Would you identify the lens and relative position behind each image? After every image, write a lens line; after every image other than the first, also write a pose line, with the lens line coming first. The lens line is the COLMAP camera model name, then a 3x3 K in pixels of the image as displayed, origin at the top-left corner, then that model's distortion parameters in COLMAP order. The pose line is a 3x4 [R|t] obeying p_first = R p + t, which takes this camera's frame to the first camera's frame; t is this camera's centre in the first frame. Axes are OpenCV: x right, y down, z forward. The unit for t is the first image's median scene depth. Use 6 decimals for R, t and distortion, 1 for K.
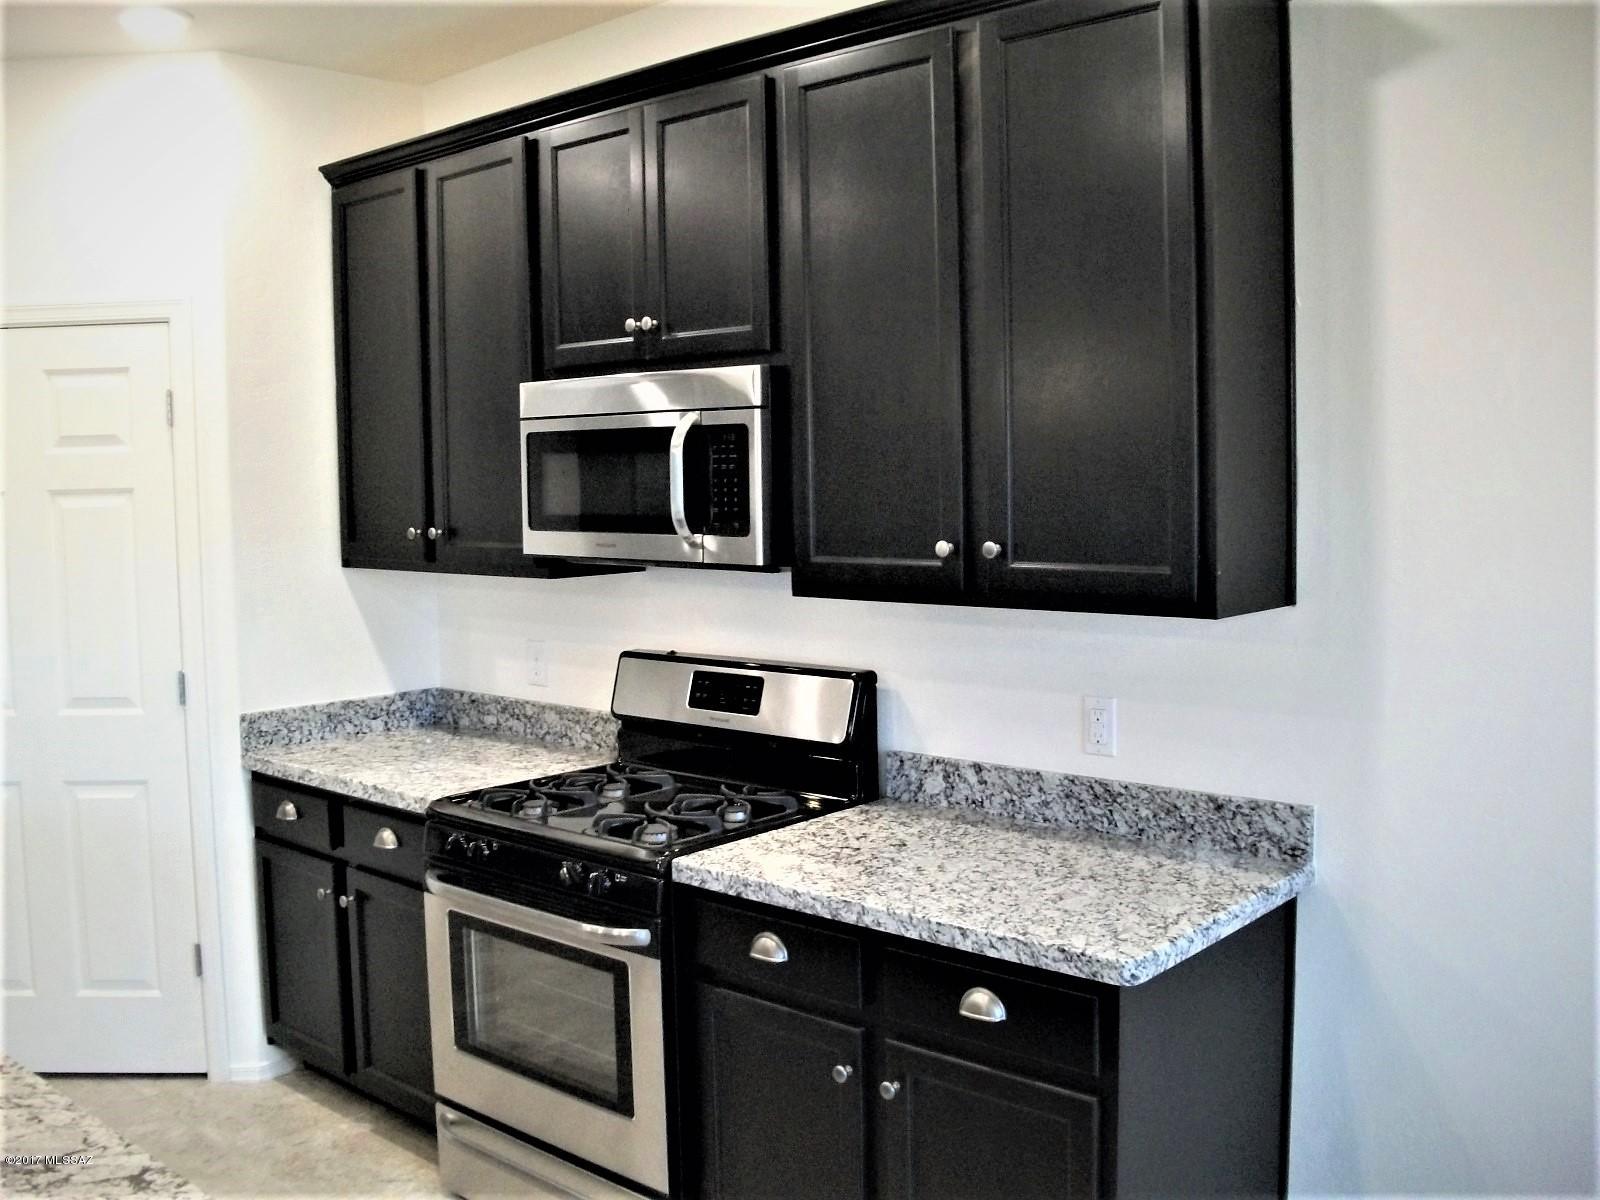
lens RADIAL K [[1519.0, 0, 768.4], [0, 1519.0, 565.7], [0, 0, 1]] dist [-0.116415, 0.000000]
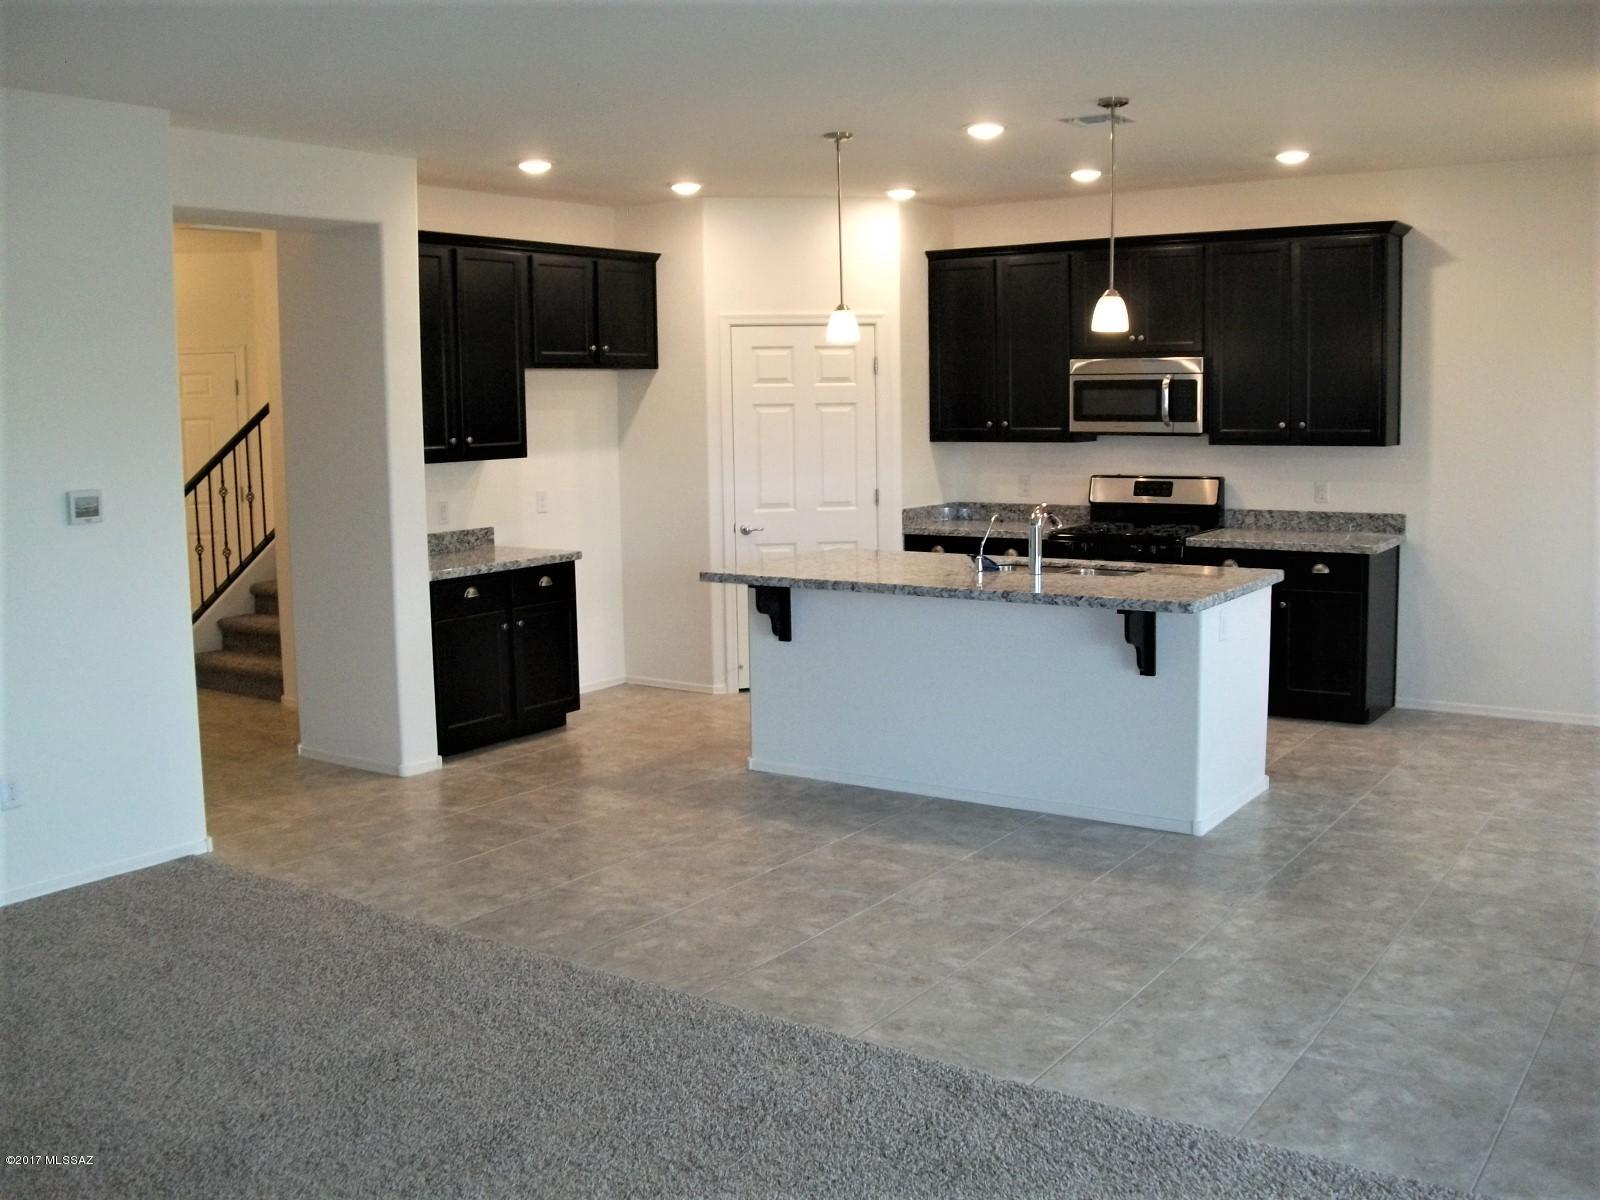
lens RADIAL K [[1519.0, 0, 780.2], [0, 1519.0, 574.5], [0, 0, 1]] dist [-0.116415, 0.000000]
pose [[0.990665, -0.012144, 0.135775, -1.034134], [0.005563, 0.998796, 0.048739, 0.108544], [-0.136204, -0.047529, 0.989540, -1.429950]]
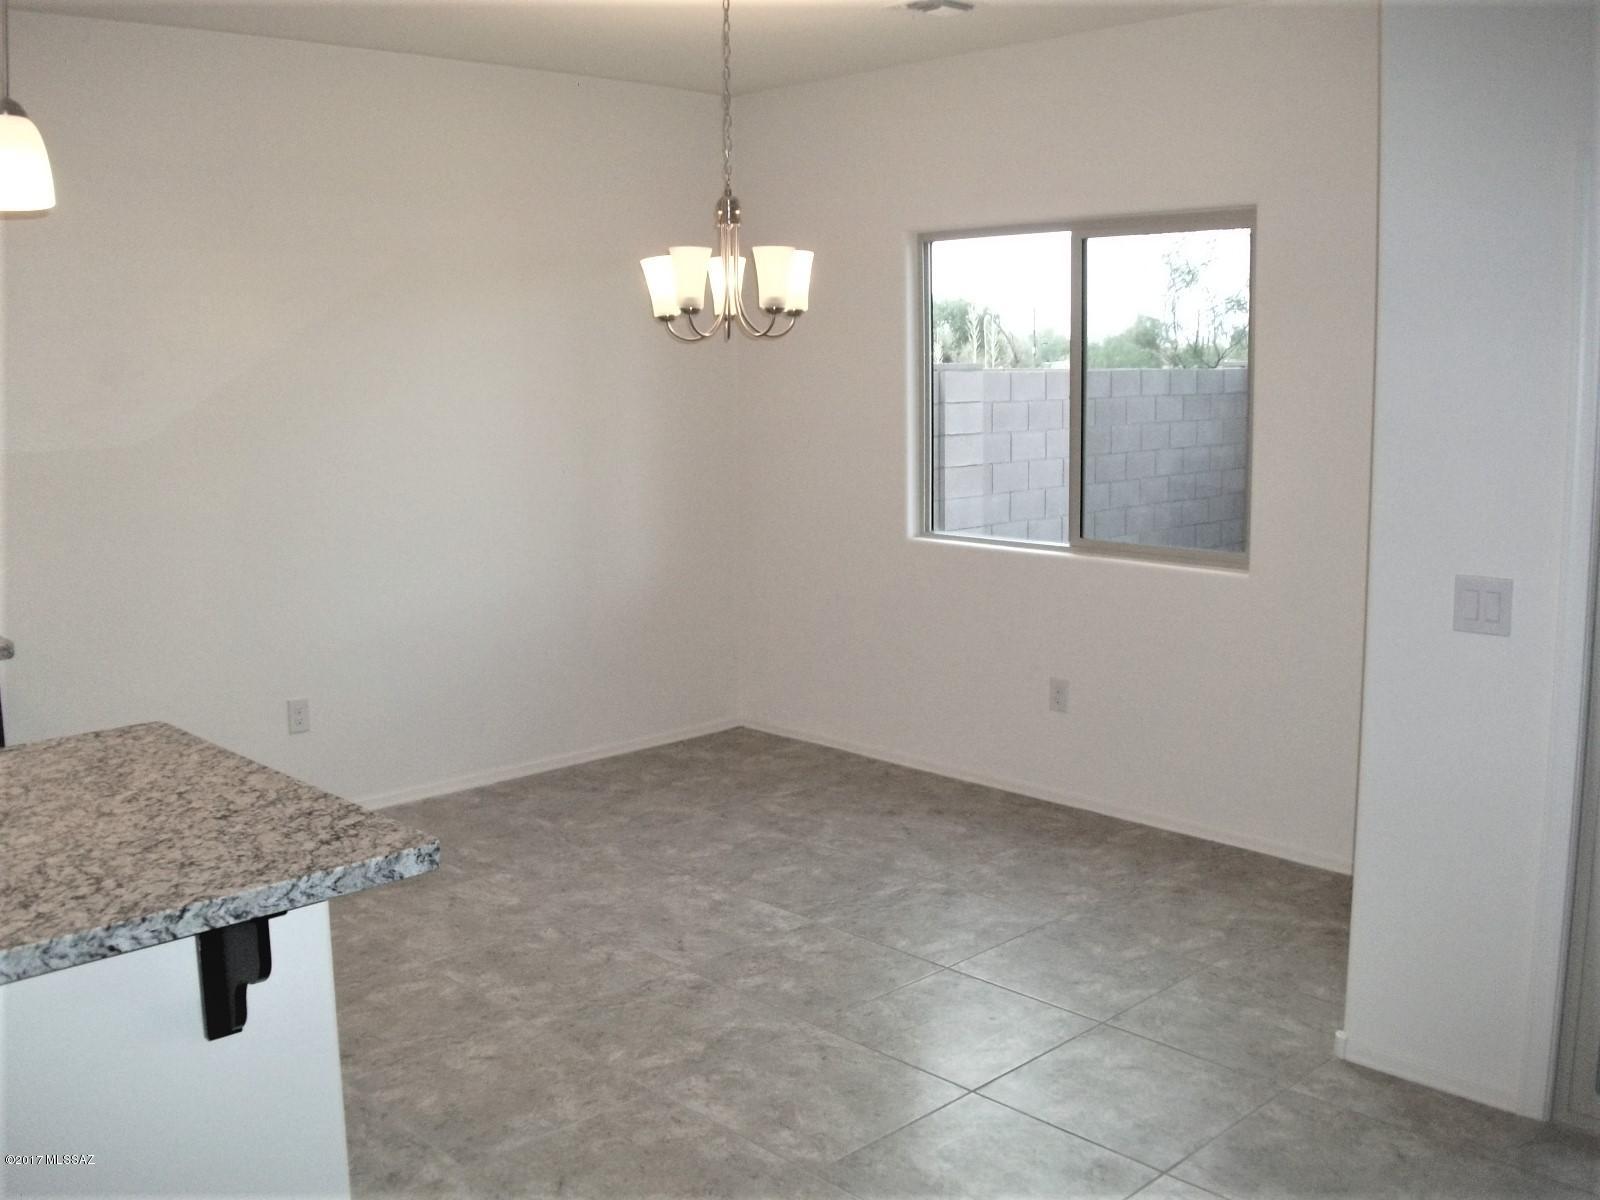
lens RADIAL K [[1519.0, 0, 742.3], [0, 1519.0, 566.9], [0, 0, 1]] dist [-0.116415, 0.000000]
pose [[0.077543, -0.114936, 0.990342, -1.050790], [0.075754, 0.991140, 0.109098, 0.022942], [-0.994107, 0.066563, 0.085563, -0.063073]]
